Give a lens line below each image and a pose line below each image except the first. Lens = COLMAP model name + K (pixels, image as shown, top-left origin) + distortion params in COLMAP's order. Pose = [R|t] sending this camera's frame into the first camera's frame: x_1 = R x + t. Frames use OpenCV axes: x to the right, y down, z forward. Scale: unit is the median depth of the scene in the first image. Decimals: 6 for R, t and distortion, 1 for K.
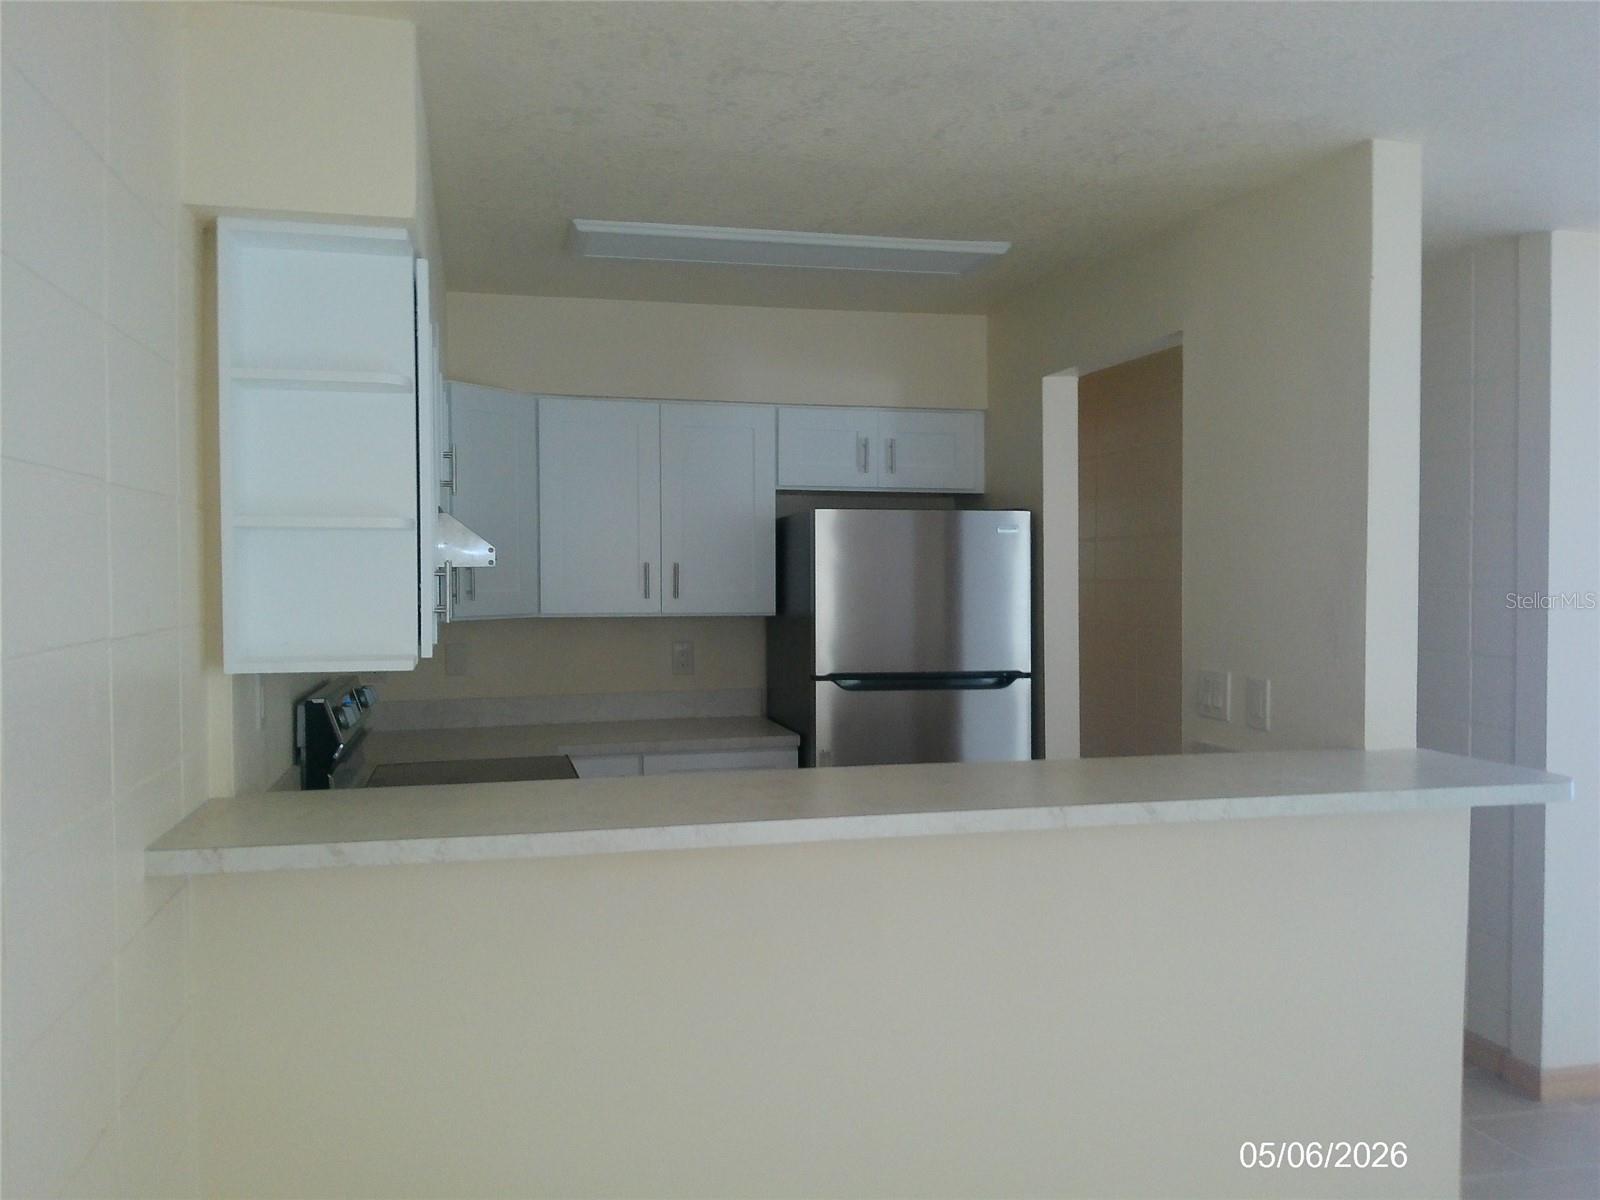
lens RADIAL K [[1312.6, 0, 806.4], [0, 1312.6, 598.1], [0, 0, 1]] dist [0.098699, -0.104271]
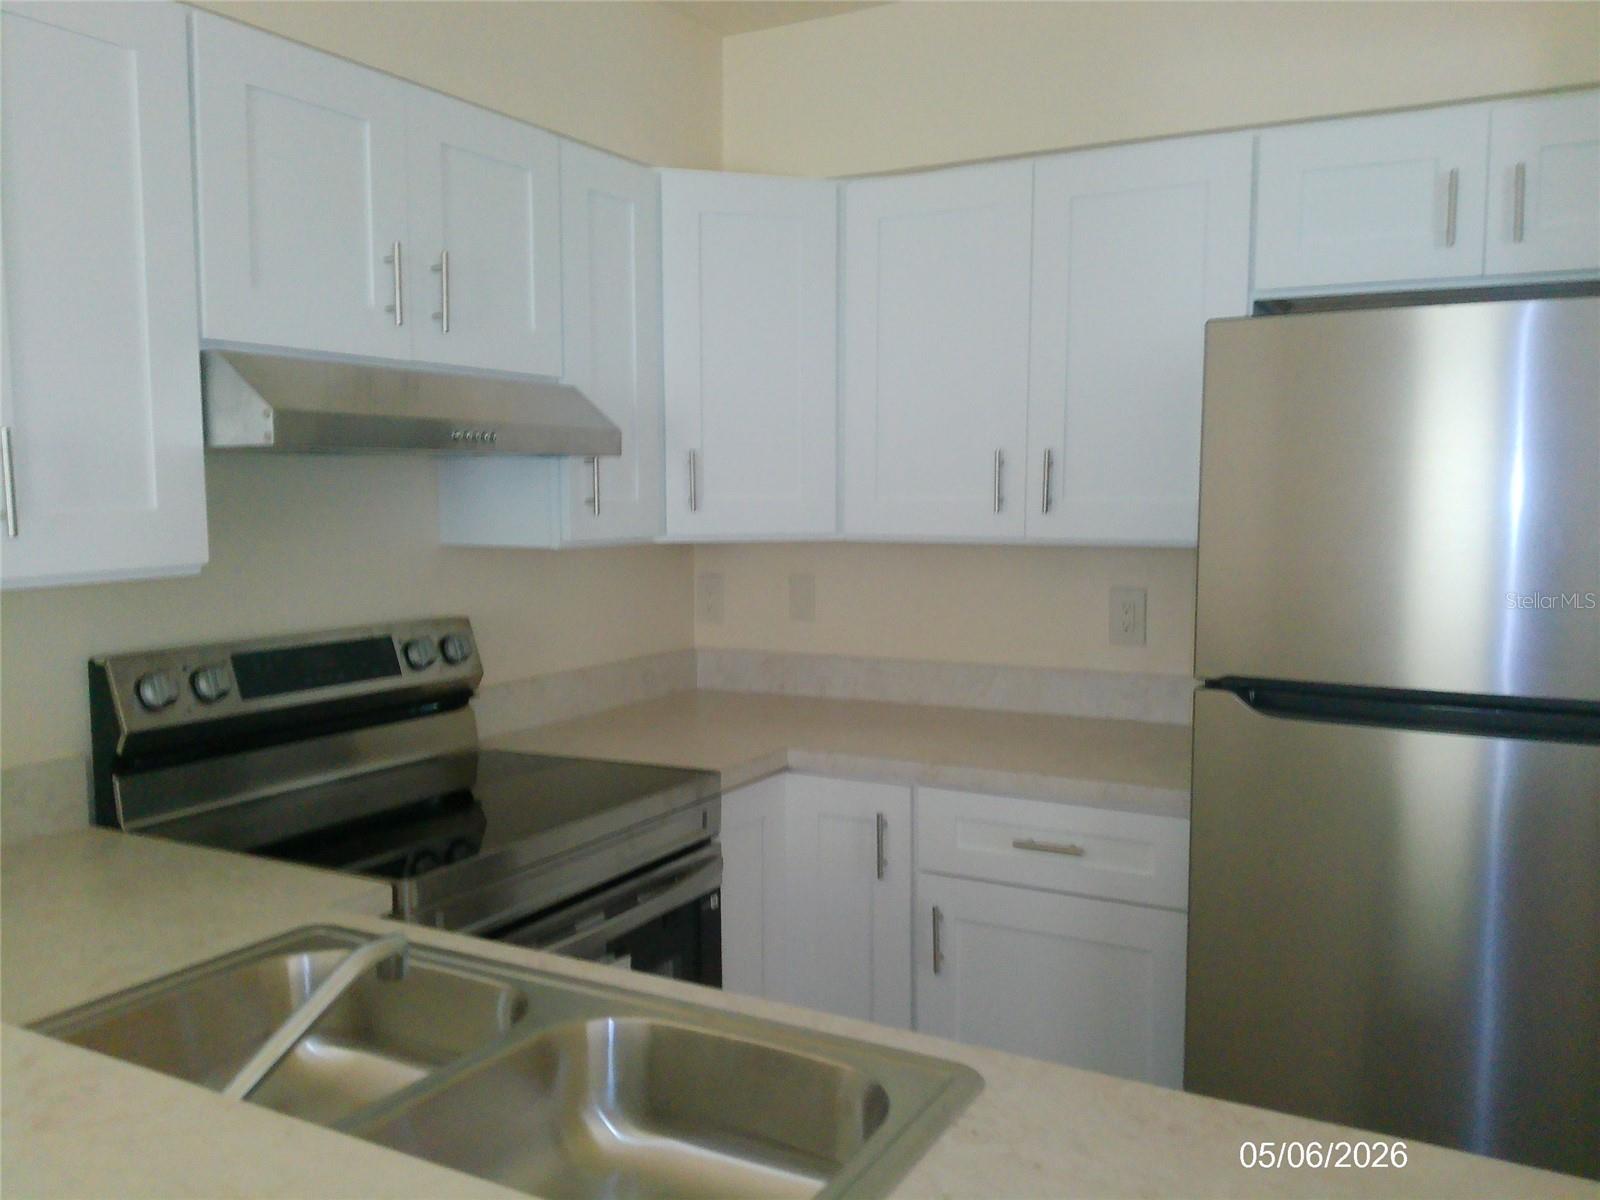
lens RADIAL K [[1312.6, 0, 790.5], [0, 1312.6, 594.9], [0, 0, 1]] dist [0.098699, -0.104271]
pose [[0.740234, 0.055136, -0.670085, 0.201999], [-0.013416, 0.997645, 0.067267, -0.001354], [0.672216, -0.040803, 0.739230, 0.504123]]
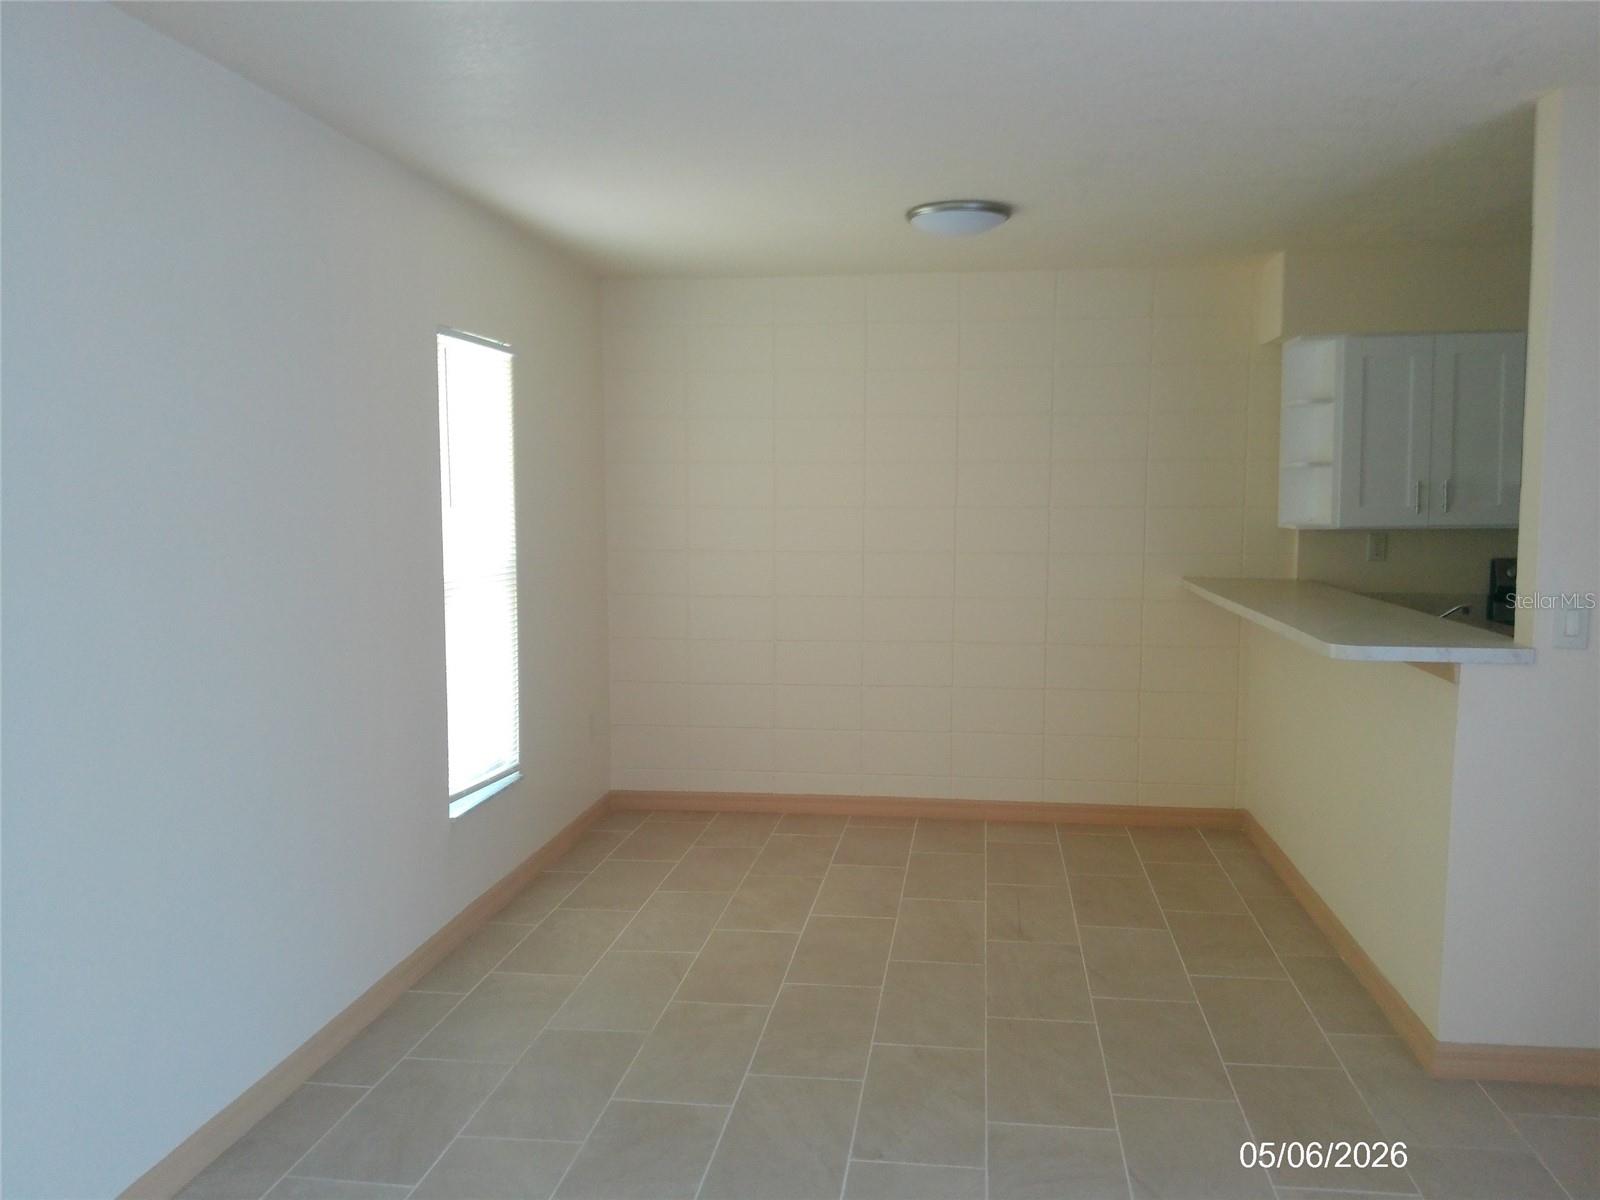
lens RADIAL K [[1312.6, 0, 791.4], [0, 1312.6, 593.4], [0, 0, 1]] dist [0.098699, -0.104271]
pose [[-0.378490, 0.083425, -0.921838, 2.071722], [-0.015972, 0.995193, 0.096621, -0.046875], [0.925468, 0.051294, -0.375338, 0.574582]]
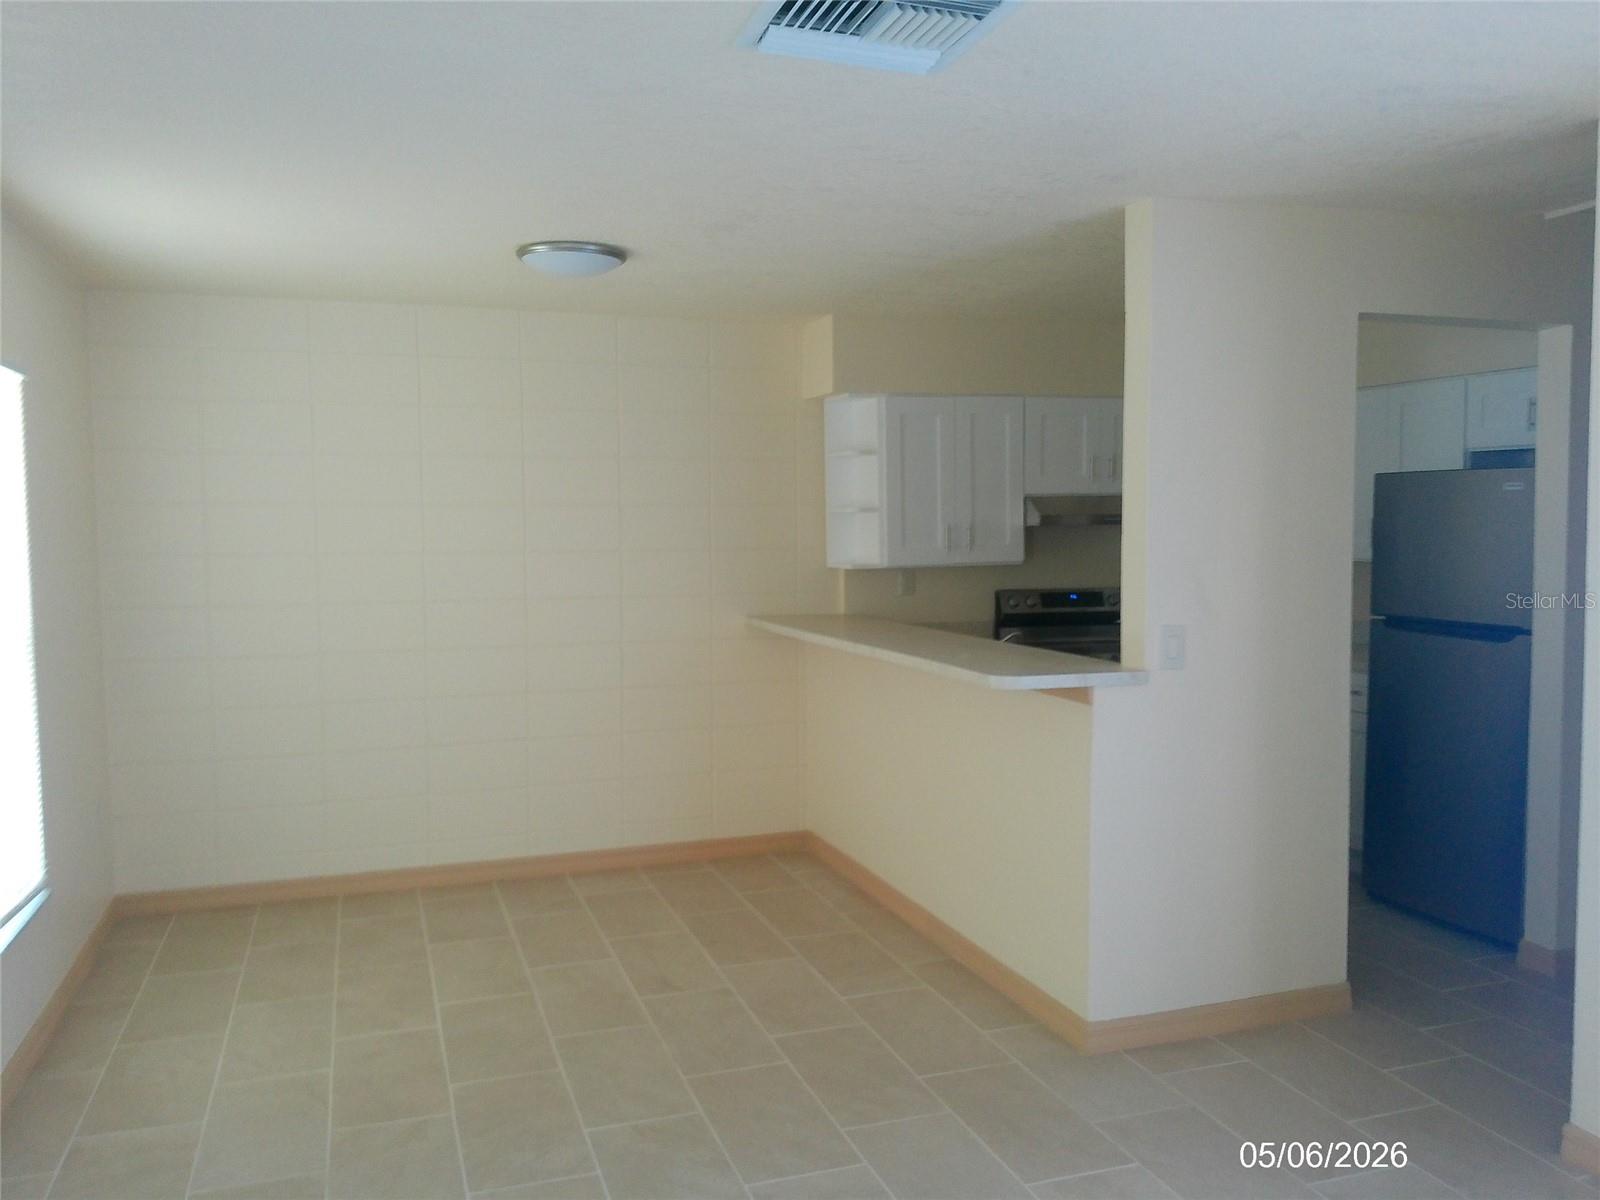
lens RADIAL K [[1312.6, 0, 798.7], [0, 1312.6, 595.7], [0, 0, 1]] dist [0.098699, -0.104271]
pose [[0.056614, 0.064739, -0.996295, 2.080306], [-0.014643, 0.997842, 0.064007, -0.056296], [0.998289, 0.010965, 0.057440, 0.256538]]
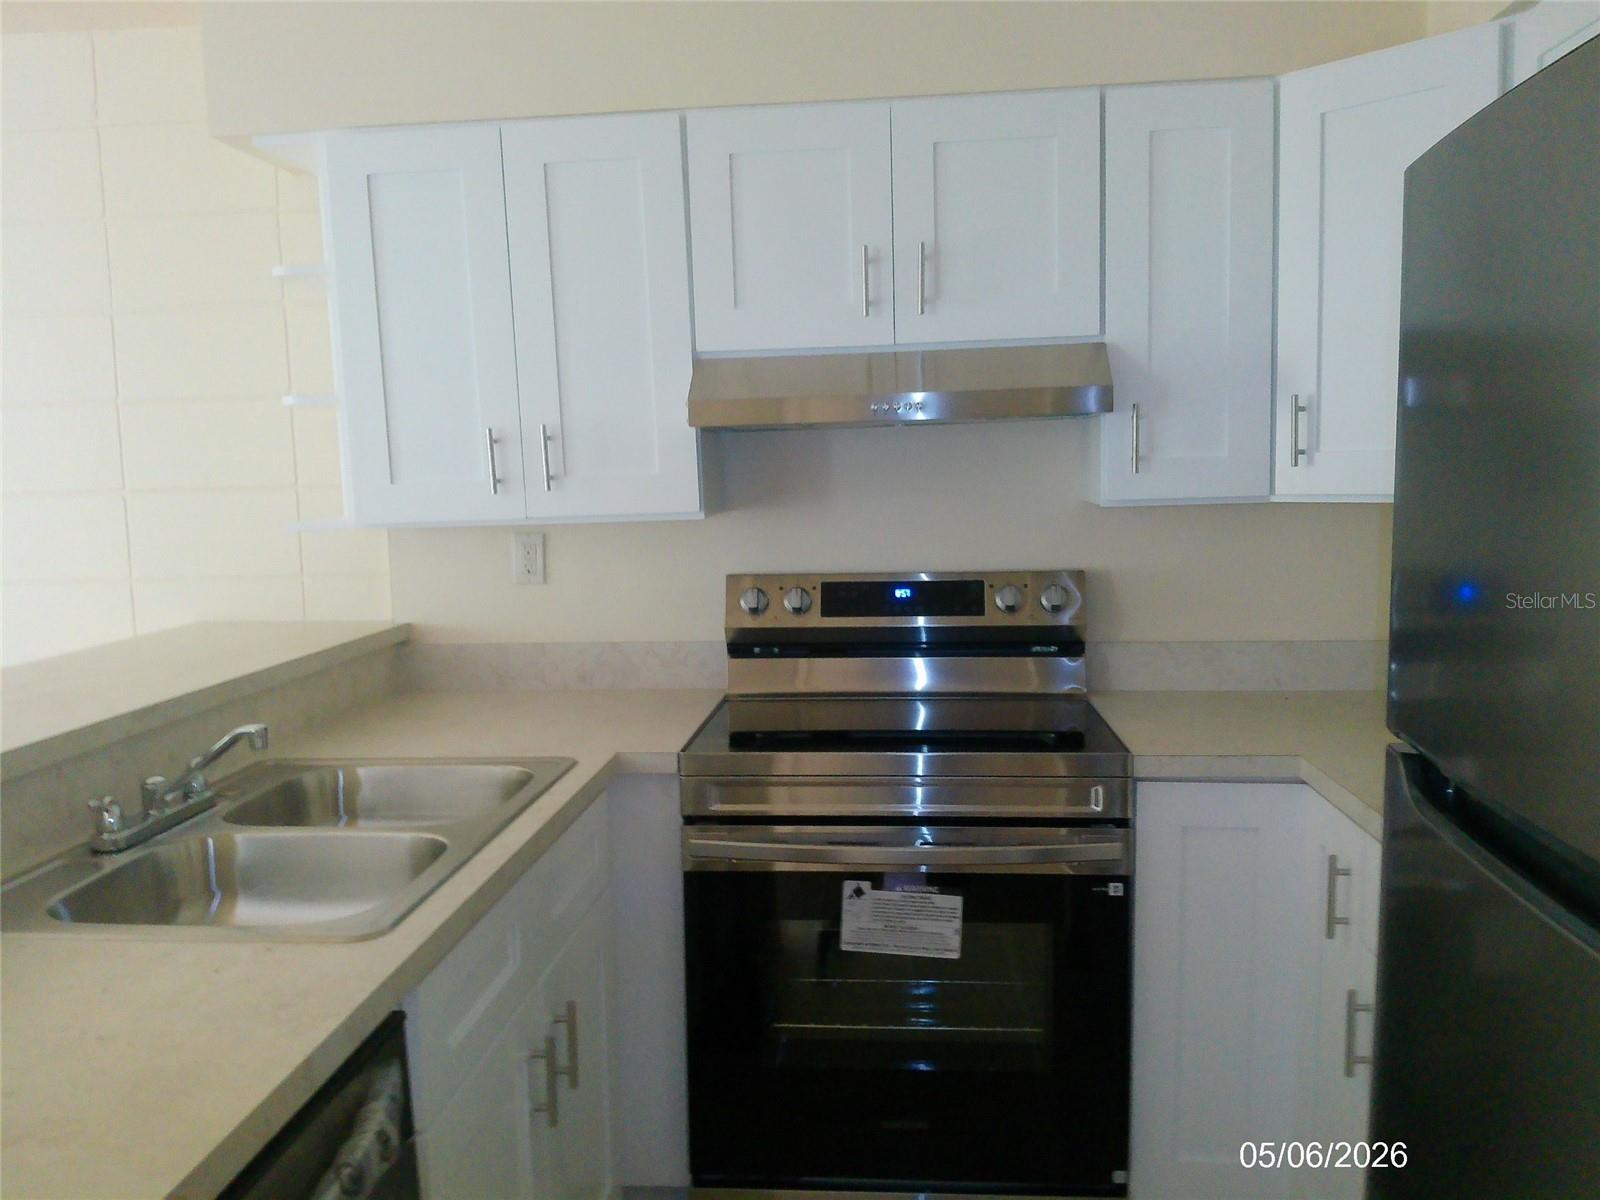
lens RADIAL K [[1312.6, 0, 811.8], [0, 1312.6, 602.7], [0, 0, 1]] dist [0.098699, -0.104271]
pose [[-0.311882, 0.122615, -0.942176, 0.447805], [0.008989, 0.991974, 0.126121, -0.026416], [0.950078, 0.030866, -0.310481, 1.328667]]
